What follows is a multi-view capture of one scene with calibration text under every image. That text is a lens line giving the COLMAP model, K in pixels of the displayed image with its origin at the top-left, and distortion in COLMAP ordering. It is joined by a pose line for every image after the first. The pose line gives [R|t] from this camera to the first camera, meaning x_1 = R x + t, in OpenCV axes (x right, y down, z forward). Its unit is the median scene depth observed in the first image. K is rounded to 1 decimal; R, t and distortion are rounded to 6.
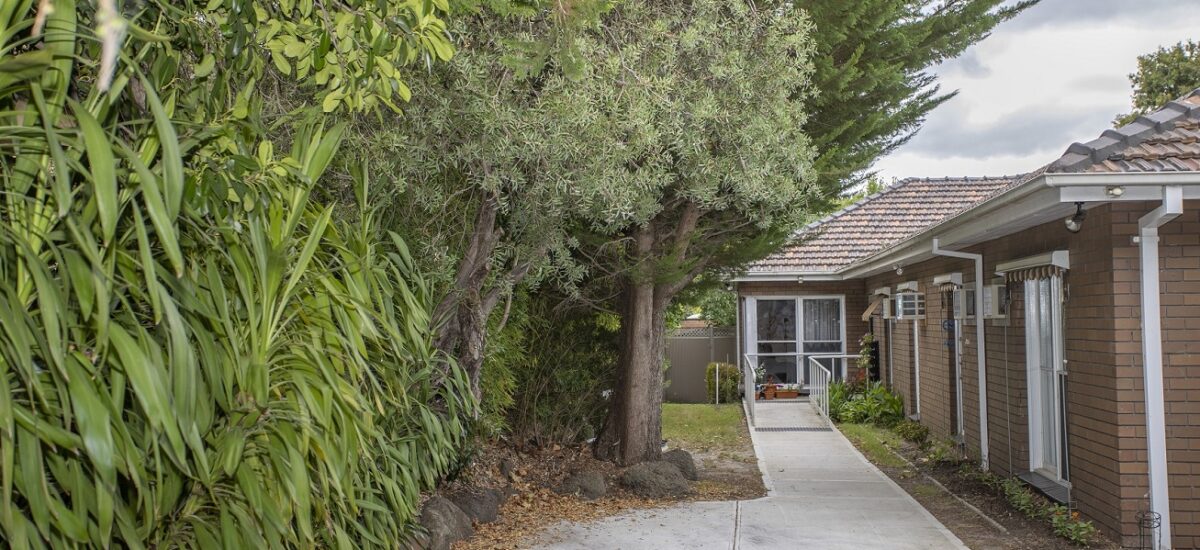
lens RADIAL K [[1421.2, 0, 600.0], [0, 1421.2, 275.0], [0, 0, 1]] dist [0.211198, 0.011843]
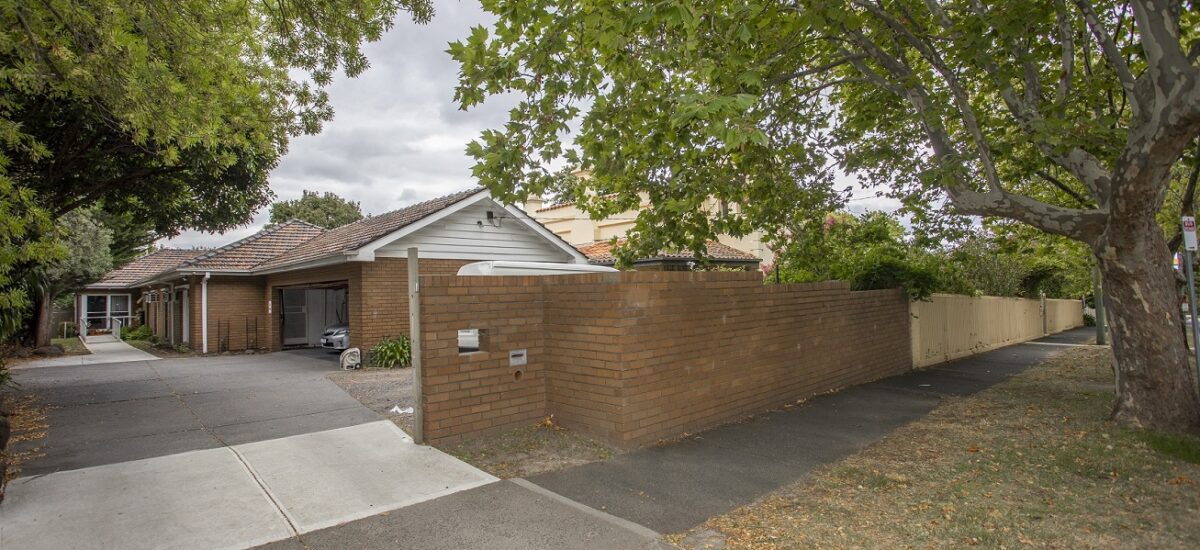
lens RADIAL K [[601.1, 0, 595.7], [0, 601.1, 269.5], [0, 0, 1]] dist [-0.000115, 0.000619]
pose [[0.684878, 0.028045, 0.728118, -0.049934], [-0.010644, 0.999537, -0.028487, -0.008626], [-0.728580, 0.011760, 0.684860, -0.384452]]
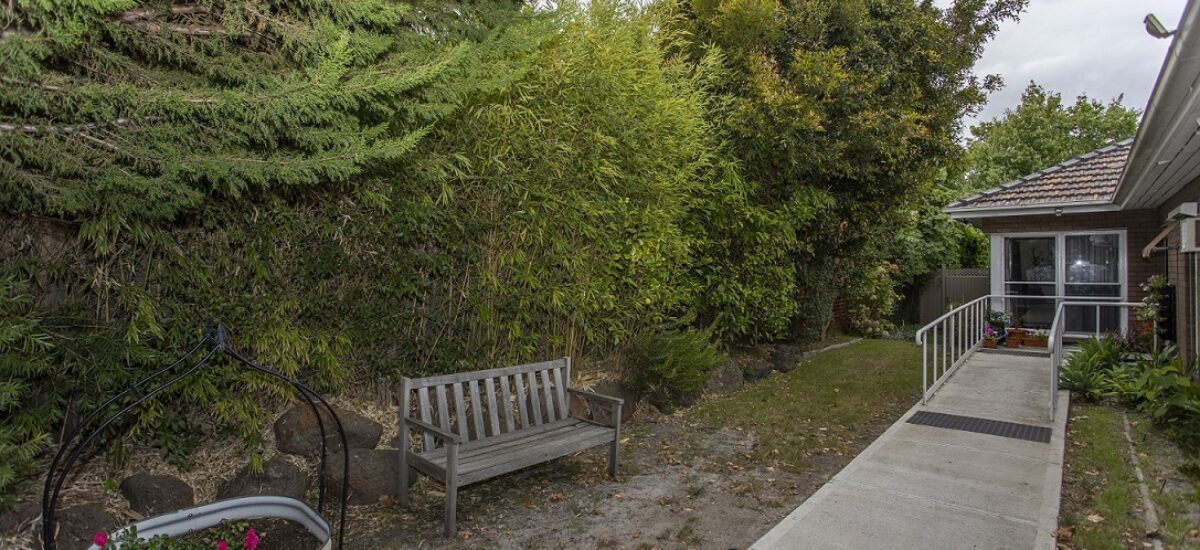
lens RADIAL K [[601.1, 0, 595.7], [0, 601.1, 269.5], [0, 0, 1]] dist [-0.000115, 0.000619]
pose [[0.829795, 0.008263, -0.558007, 0.111092], [0.012721, 0.999351, 0.033715, 0.022043], [0.557924, -0.035075, 0.829151, 0.538214]]
